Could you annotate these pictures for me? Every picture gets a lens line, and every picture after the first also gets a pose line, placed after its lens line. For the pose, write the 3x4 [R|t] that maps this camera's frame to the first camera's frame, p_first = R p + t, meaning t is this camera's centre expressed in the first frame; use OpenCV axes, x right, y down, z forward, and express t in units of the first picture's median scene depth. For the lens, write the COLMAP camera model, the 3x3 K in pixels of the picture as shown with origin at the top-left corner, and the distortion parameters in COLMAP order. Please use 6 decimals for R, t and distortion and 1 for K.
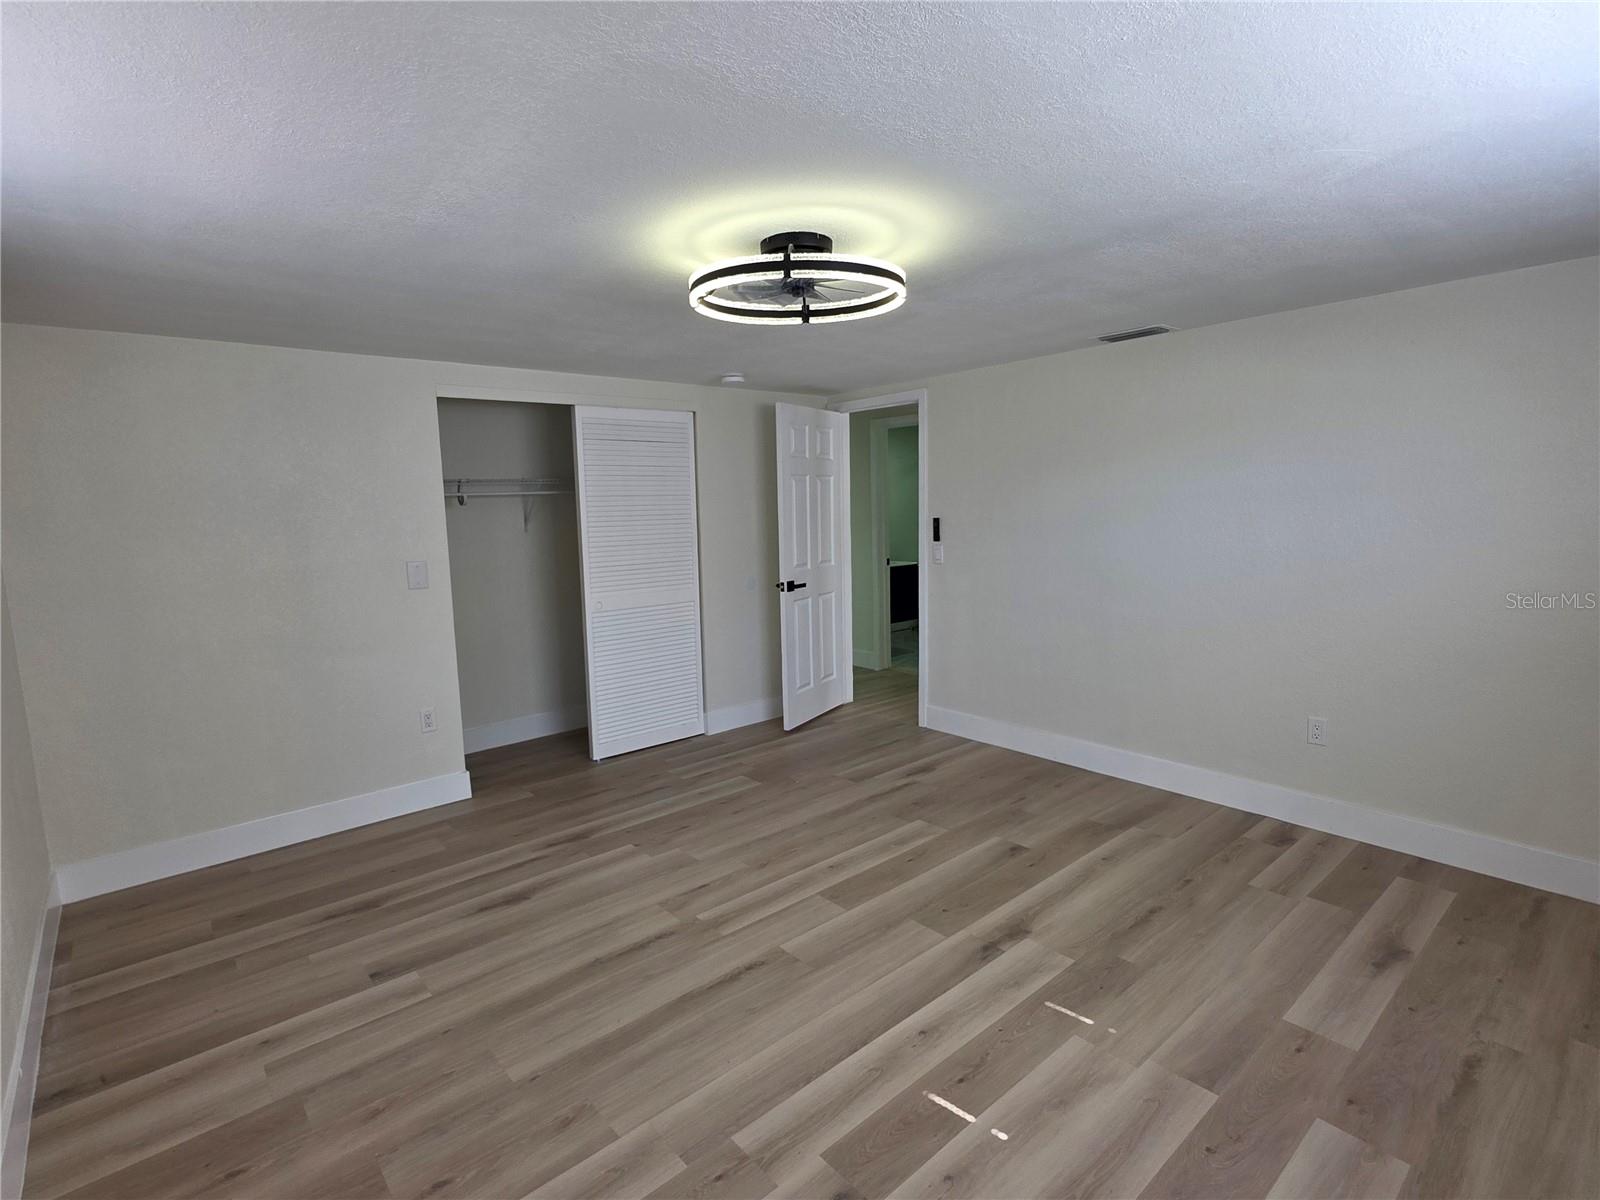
lens RADIAL K [[785.6, 0, 801.3], [0, 785.6, 603.8], [0, 0, 1]] dist [0.001312, -0.000363]
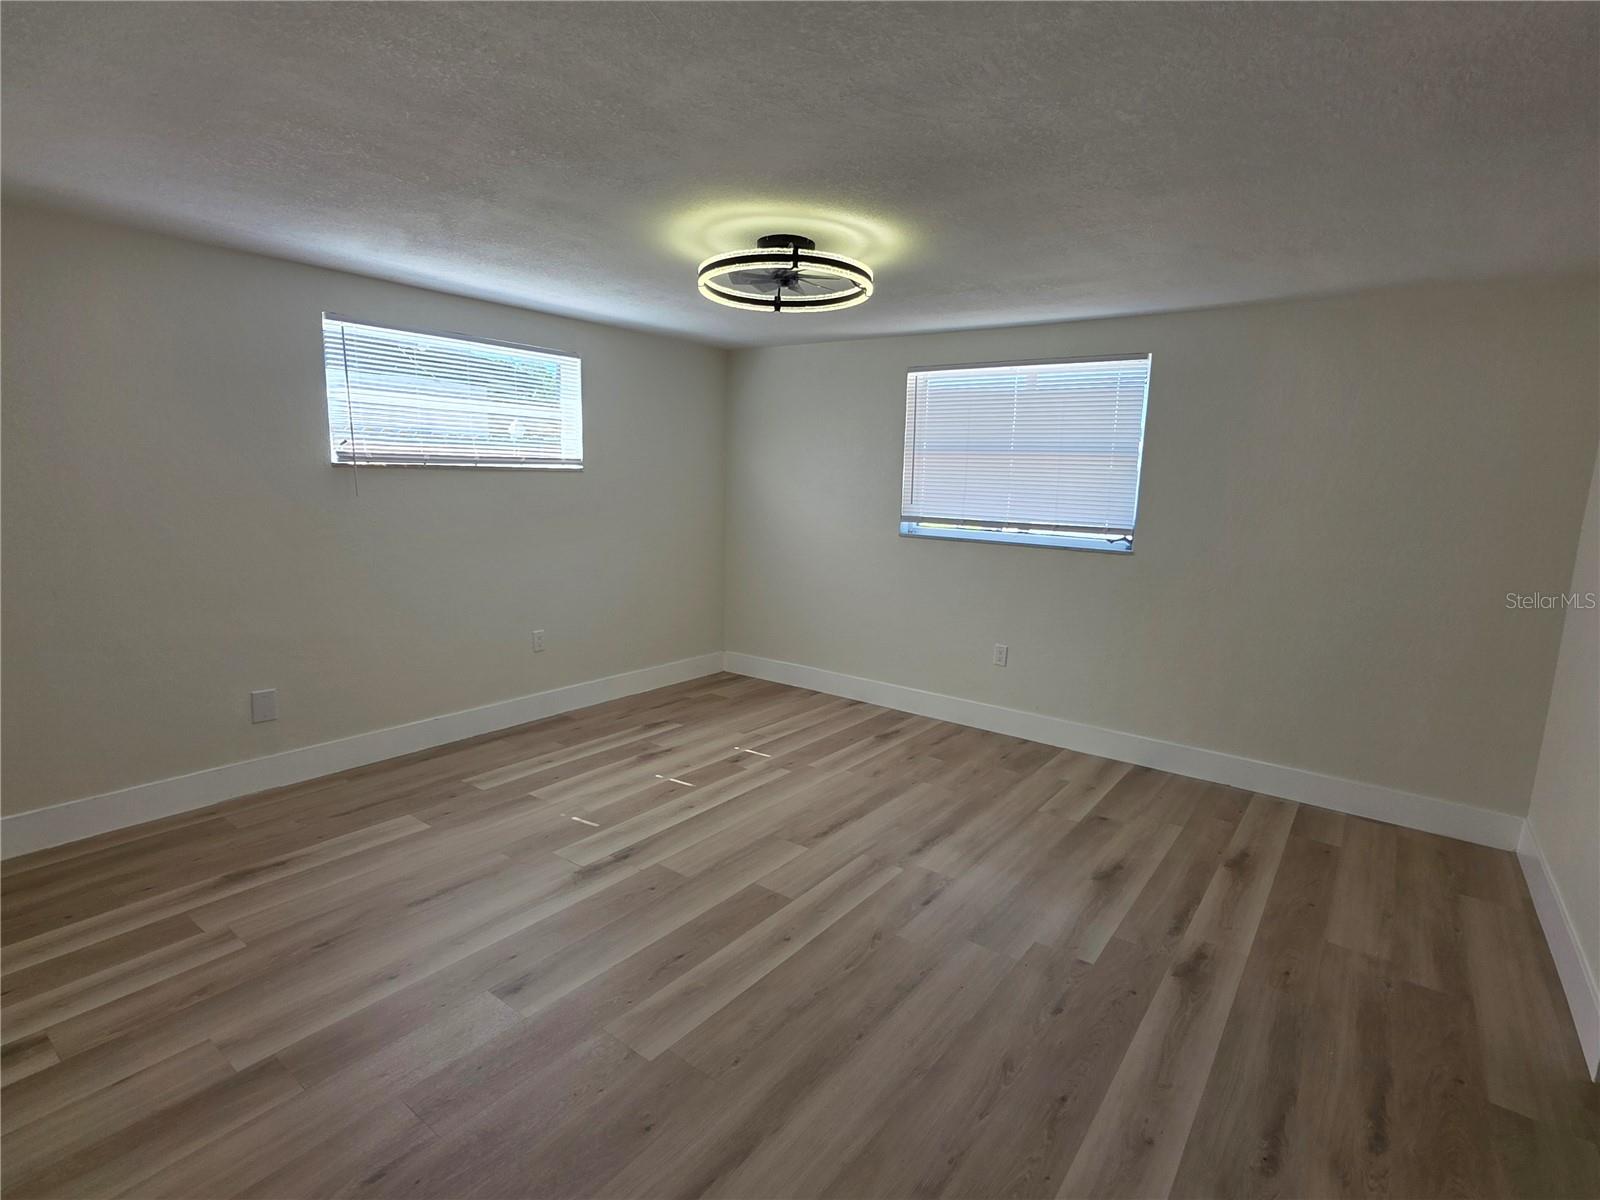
lens RADIAL K [[785.6, 0, 801.3], [0, 785.6, 603.8], [0, 0, 1]] dist [0.001312, -0.000363]
pose [[-0.978444, 0.032268, -0.203973, 0.202573], [-0.028943, 0.956540, 0.290161, -0.231658], [0.204472, 0.289810, -0.934987, 1.951853]]
